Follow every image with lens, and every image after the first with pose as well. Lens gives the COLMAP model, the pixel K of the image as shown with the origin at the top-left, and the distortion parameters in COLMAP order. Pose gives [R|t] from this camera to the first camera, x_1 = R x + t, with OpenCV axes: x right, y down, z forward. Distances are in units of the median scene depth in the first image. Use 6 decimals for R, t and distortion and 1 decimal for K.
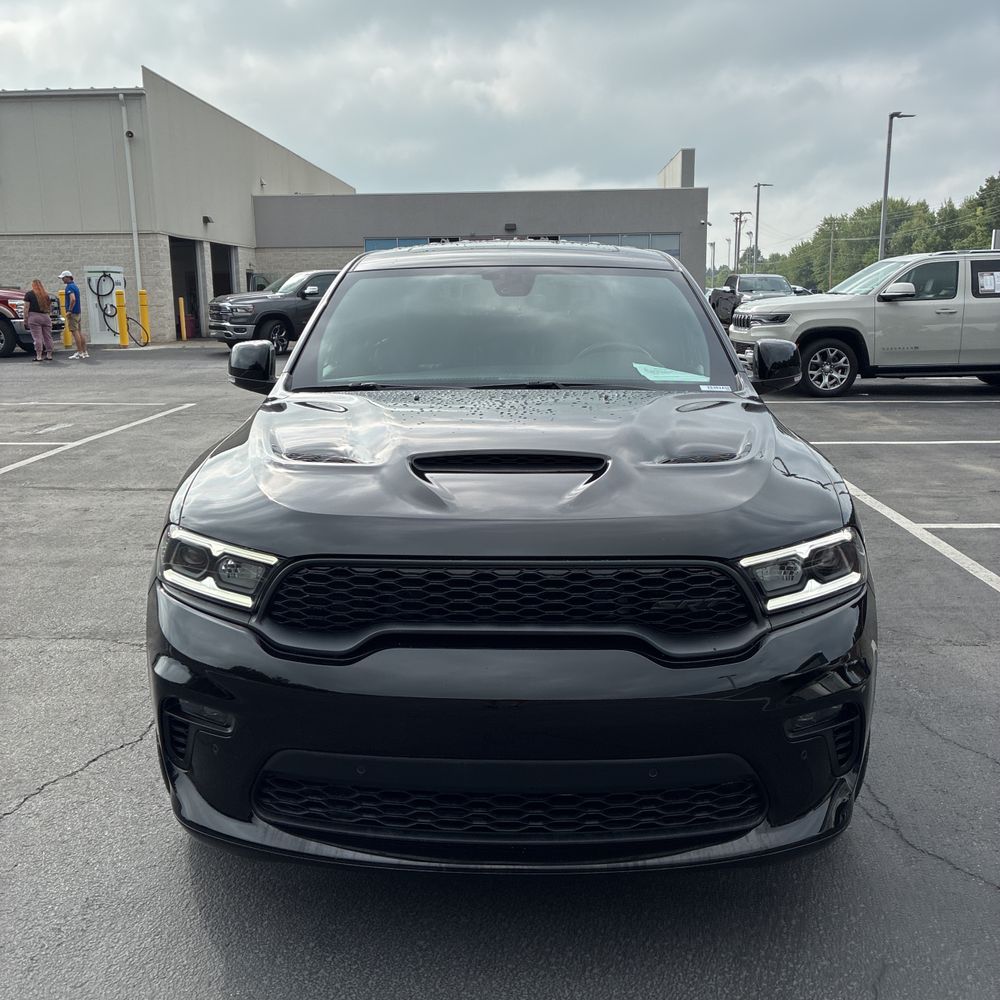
lens RADIAL K [[1021.1, 0, 493.9], [0, 1021.1, 506.2], [0, 0, 1]] dist [0.016639, 0.000000]
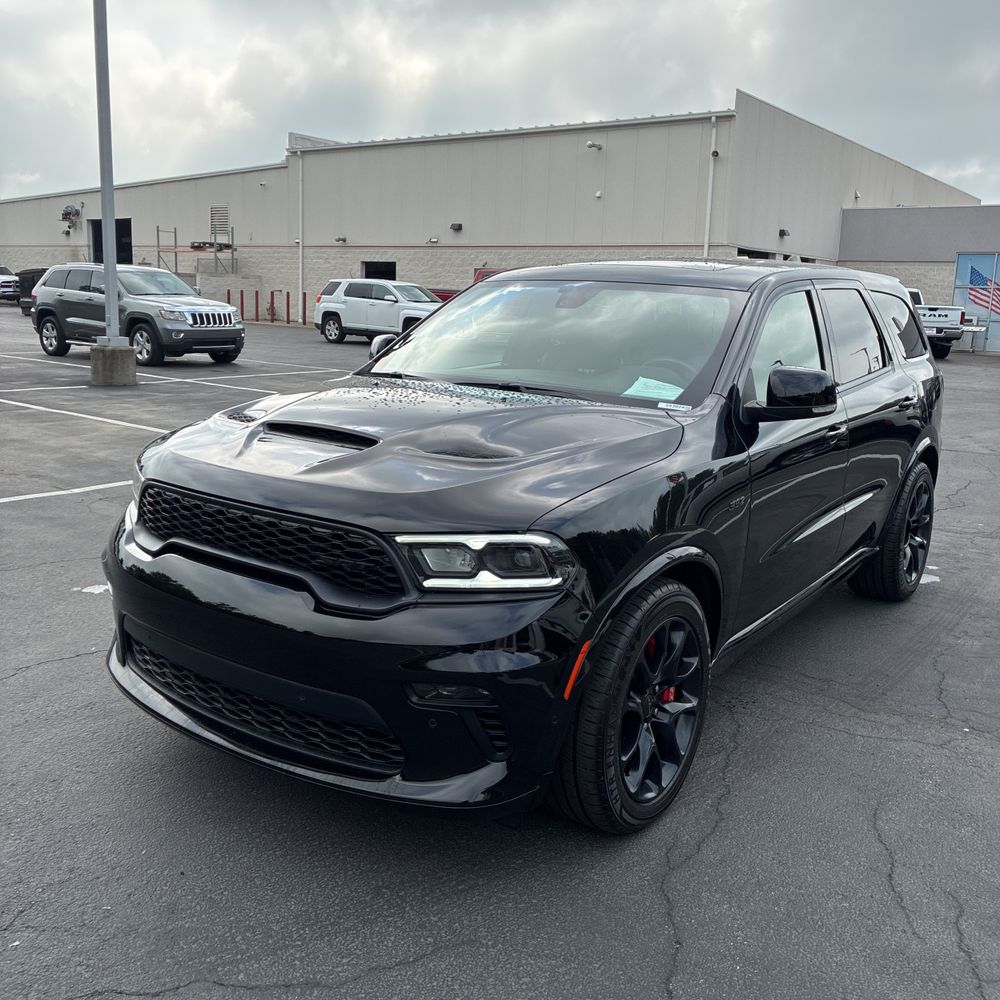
lens RADIAL K [[1021.1, 0, 483.8], [0, 1021.1, 481.1], [0, 0, 1]] dist [0.016639, 0.000000]
pose [[0.821210, 0.139303, -0.553361, 0.626477], [-0.158014, 0.987337, 0.014053, -0.026573], [0.548312, 0.075898, 0.832823, 0.060541]]
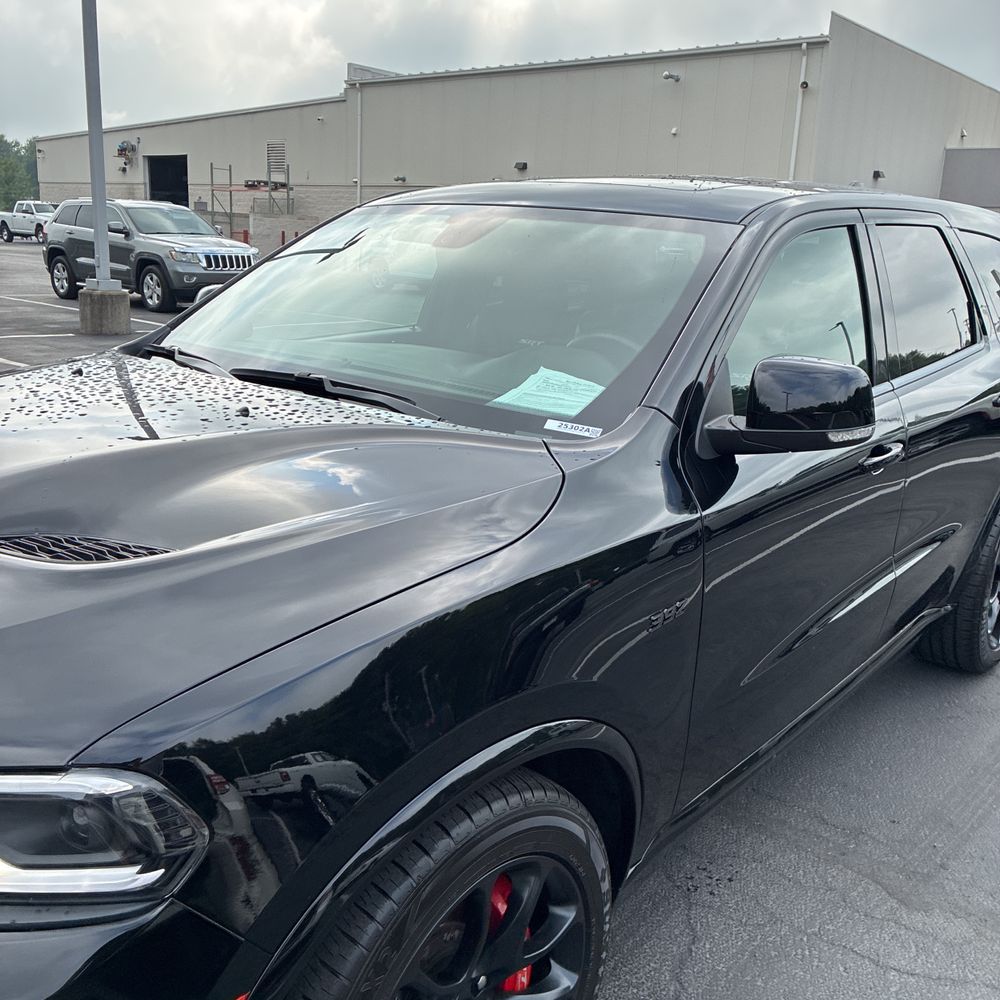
lens RADIAL K [[1021.1, 0, 496.9], [0, 1021.1, 490.1], [0, 0, 1]] dist [0.016639, 0.000000]
pose [[0.779008, 0.194375, -0.596124, 0.521586], [-0.180799, 0.979988, 0.083273, -0.120985], [0.600381, 0.042909, 0.798562, 0.527440]]
